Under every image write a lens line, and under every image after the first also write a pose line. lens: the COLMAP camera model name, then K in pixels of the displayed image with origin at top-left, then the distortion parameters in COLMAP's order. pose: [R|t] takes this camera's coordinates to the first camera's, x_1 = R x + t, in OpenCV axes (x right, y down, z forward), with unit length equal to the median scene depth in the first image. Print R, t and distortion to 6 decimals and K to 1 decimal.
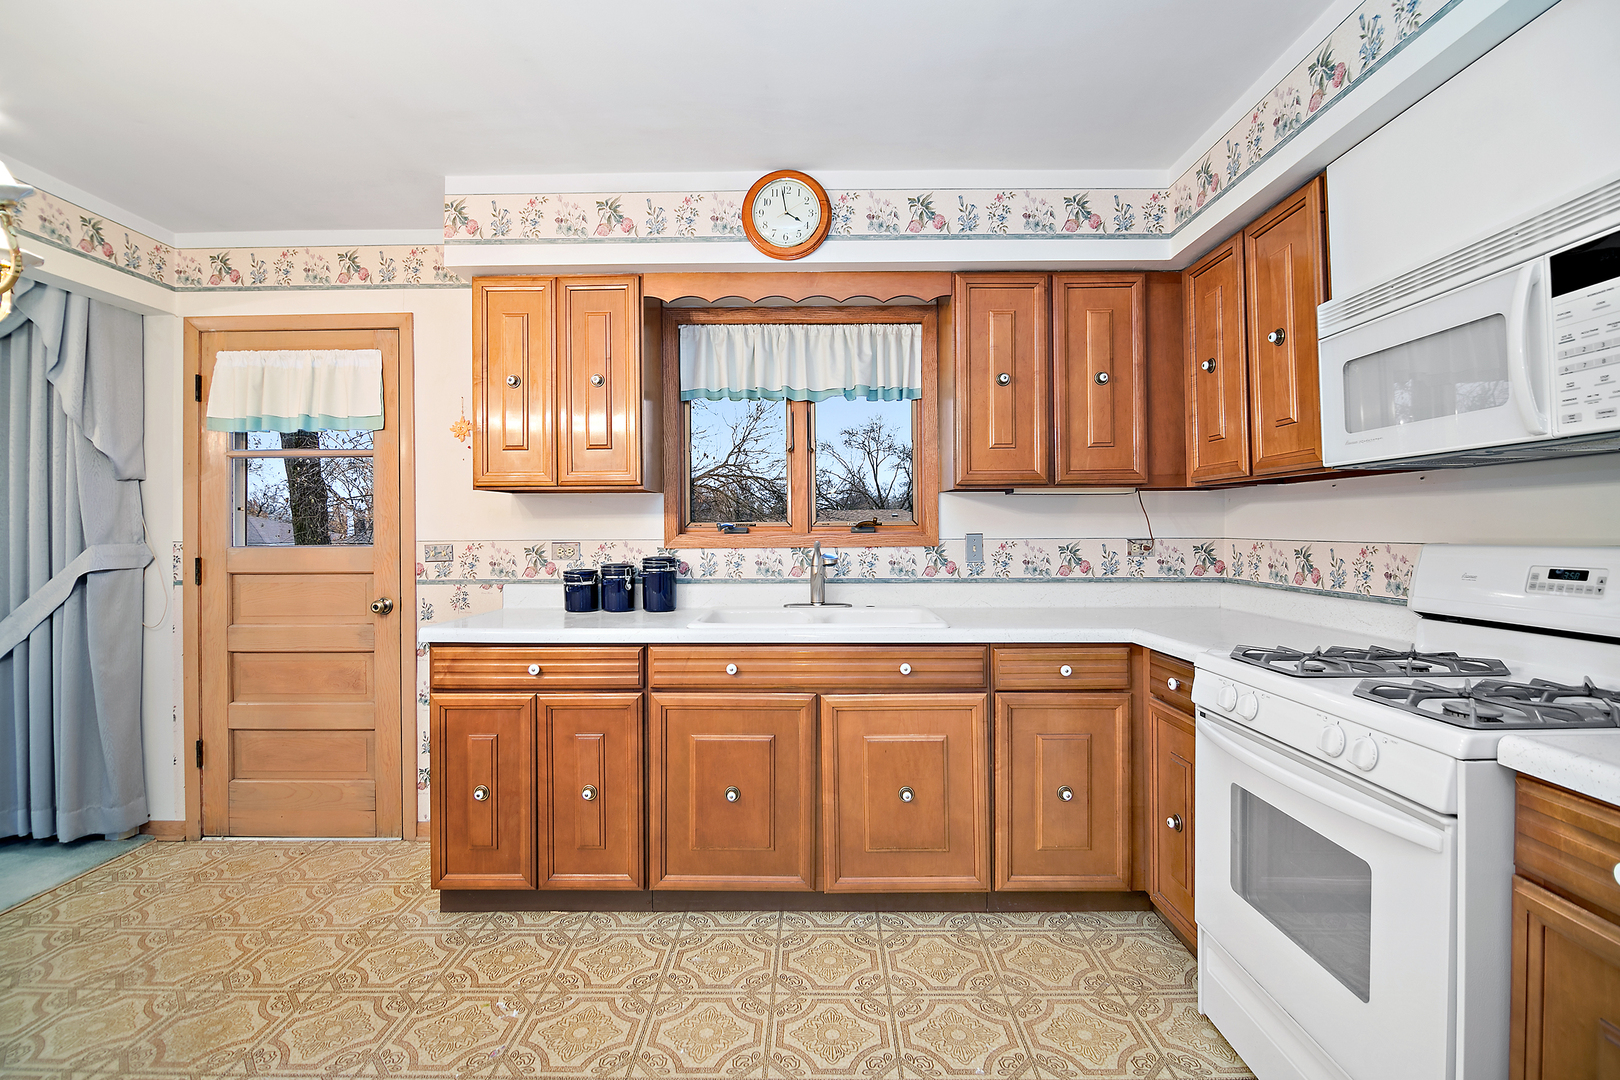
lens RADIAL K [[731.6, 0, 812.1], [0, 731.6, 528.8], [0, 0, 1]] dist [-0.004465, -0.008533]
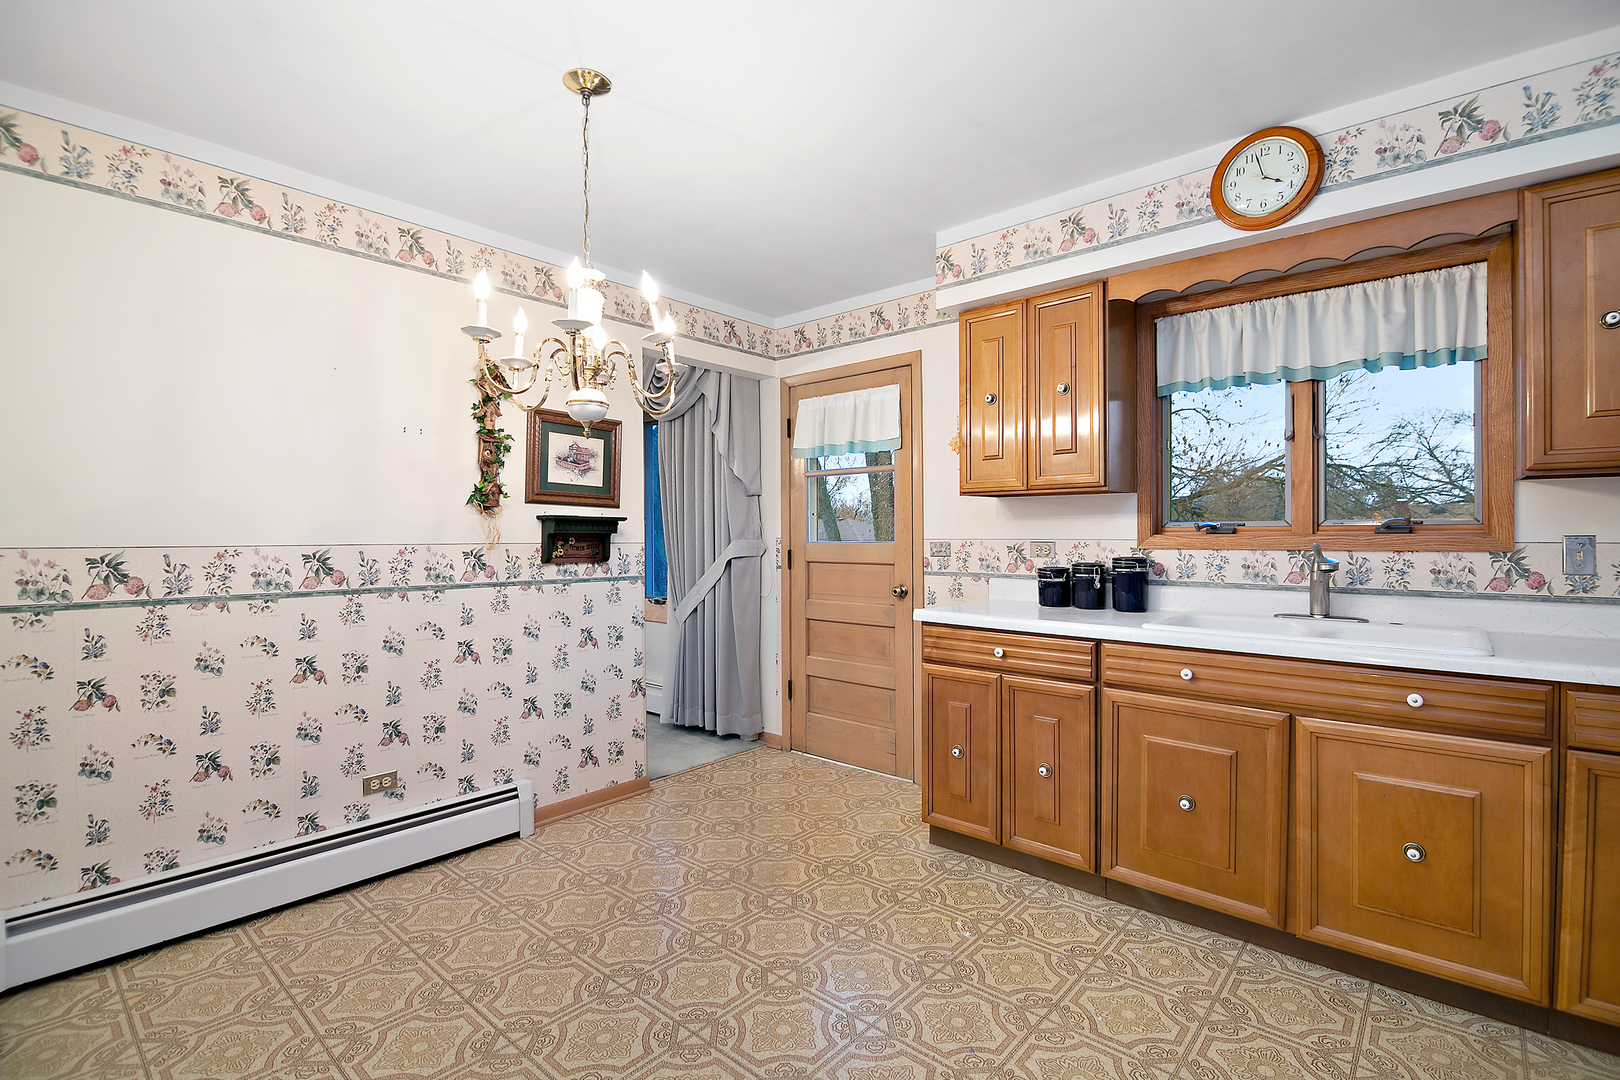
lens RADIAL K [[731.6, 0, 795.9], [0, 731.6, 546.0], [0, 0, 1]] dist [-0.004465, -0.008533]
pose [[0.746942, 0.014677, -0.664727, 0.129726], [0.001140, 0.999727, 0.023355, -0.000475], [0.664888, -0.018202, 0.746721, -0.055658]]
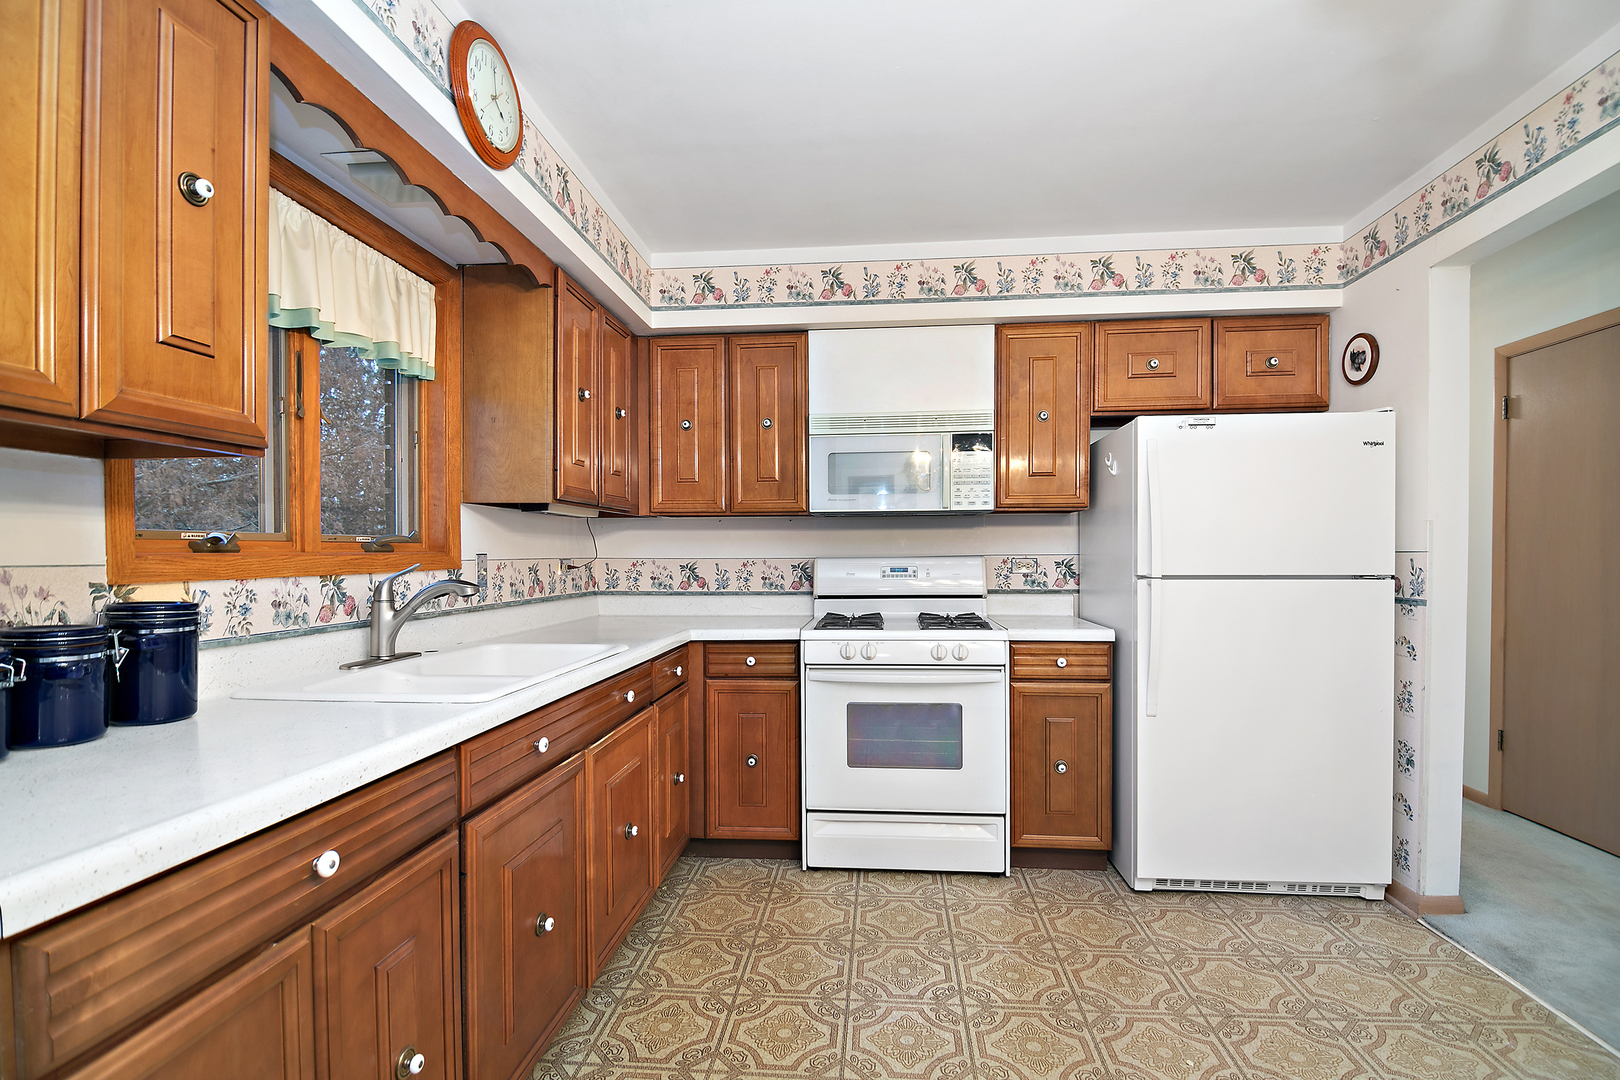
lens RADIAL K [[731.6, 0, 834.7], [0, 731.6, 566.2], [0, 0, 1]] dist [-0.004465, -0.008533]
pose [[0.069416, -0.014937, 0.997476, -0.708003], [0.000229, 0.999888, 0.014957, 0.010254], [-0.997588, -0.000810, 0.069412, 0.611421]]
